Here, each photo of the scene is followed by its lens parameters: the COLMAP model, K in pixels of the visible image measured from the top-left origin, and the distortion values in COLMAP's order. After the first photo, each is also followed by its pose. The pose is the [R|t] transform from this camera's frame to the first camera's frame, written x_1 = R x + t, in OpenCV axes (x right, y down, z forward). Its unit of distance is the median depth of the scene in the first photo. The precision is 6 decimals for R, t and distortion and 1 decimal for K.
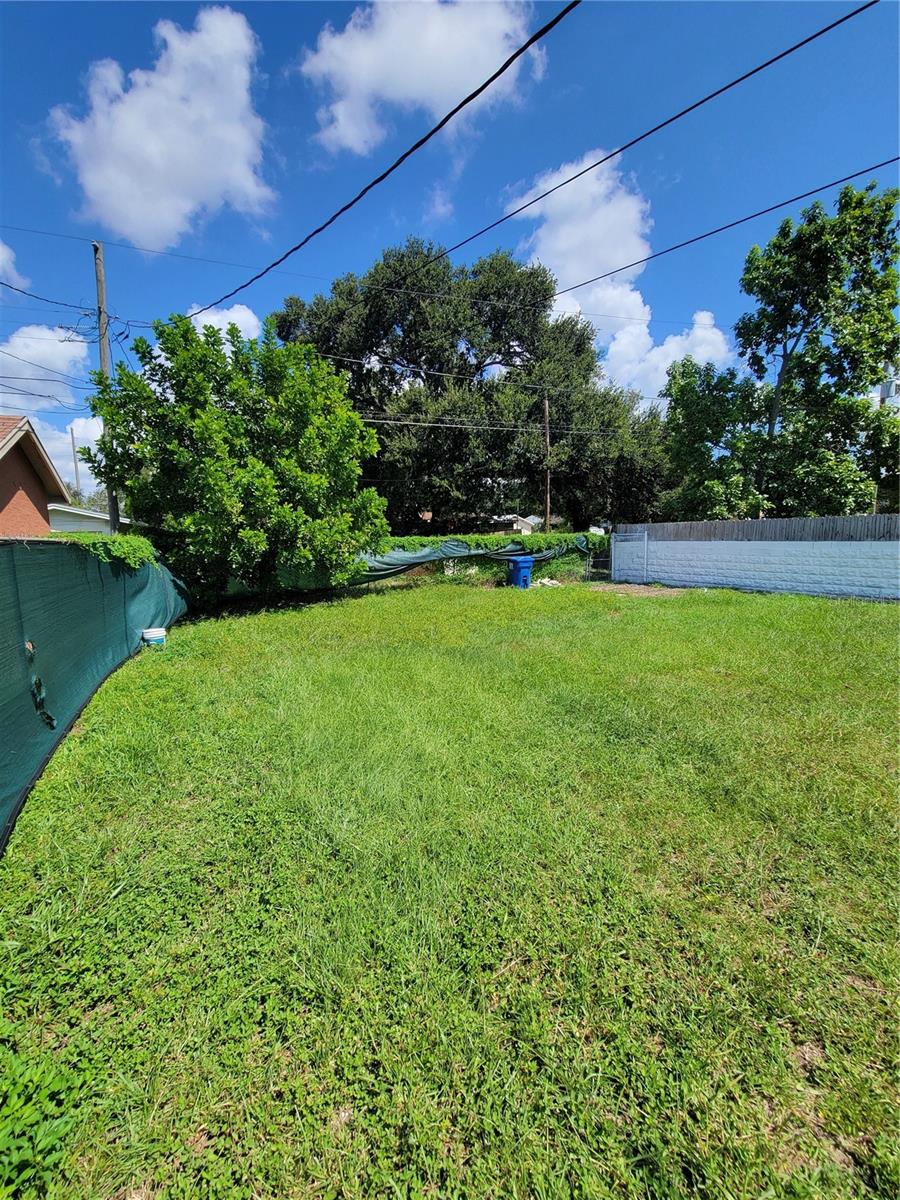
lens RADIAL K [[483.1, 0, 445.8], [0, 483.1, 601.2], [0, 0, 1]] dist [0.004351, -0.003904]
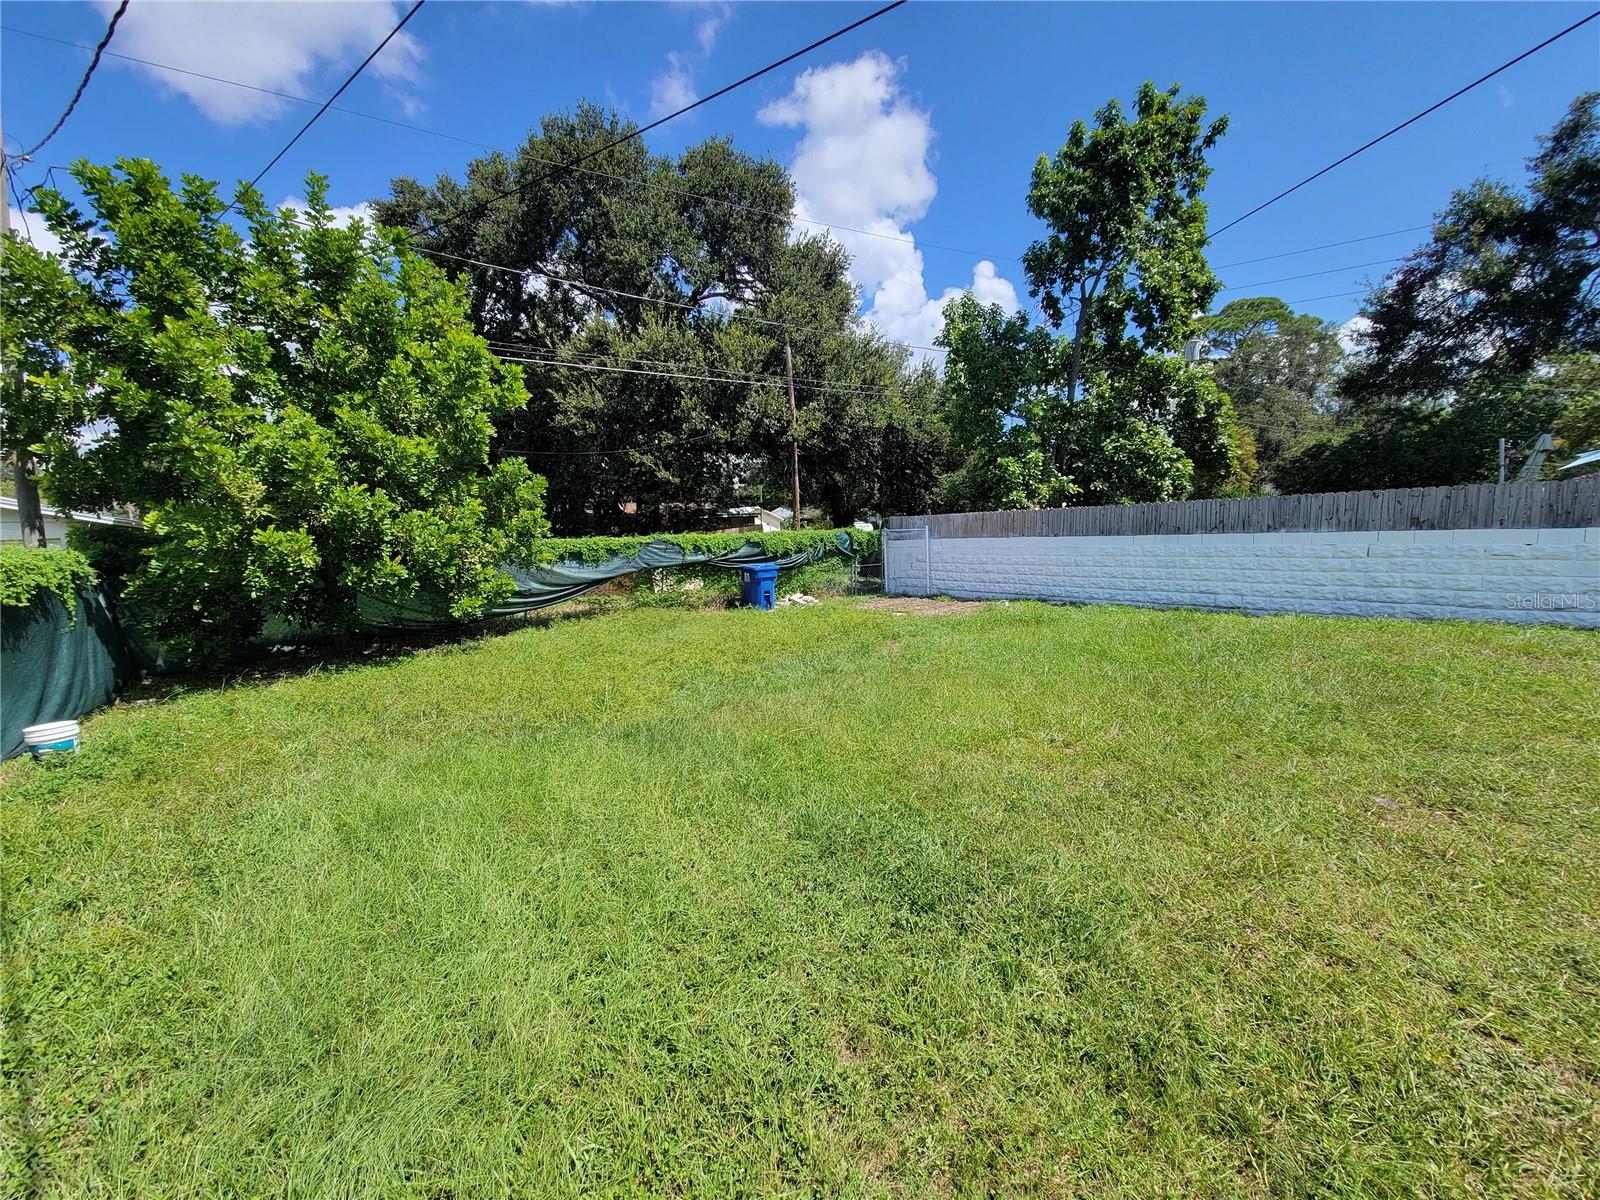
lens RADIAL K [[644.1, 0, 799.7], [0, 644.1, 607.7], [0, 0, 1]] dist [0.004351, -0.003904]
pose [[0.979617, -0.037725, 0.197299, 0.034457], [0.041967, 0.998968, -0.017358, -0.013341], [-0.196441, 0.025284, 0.980190, 0.105611]]
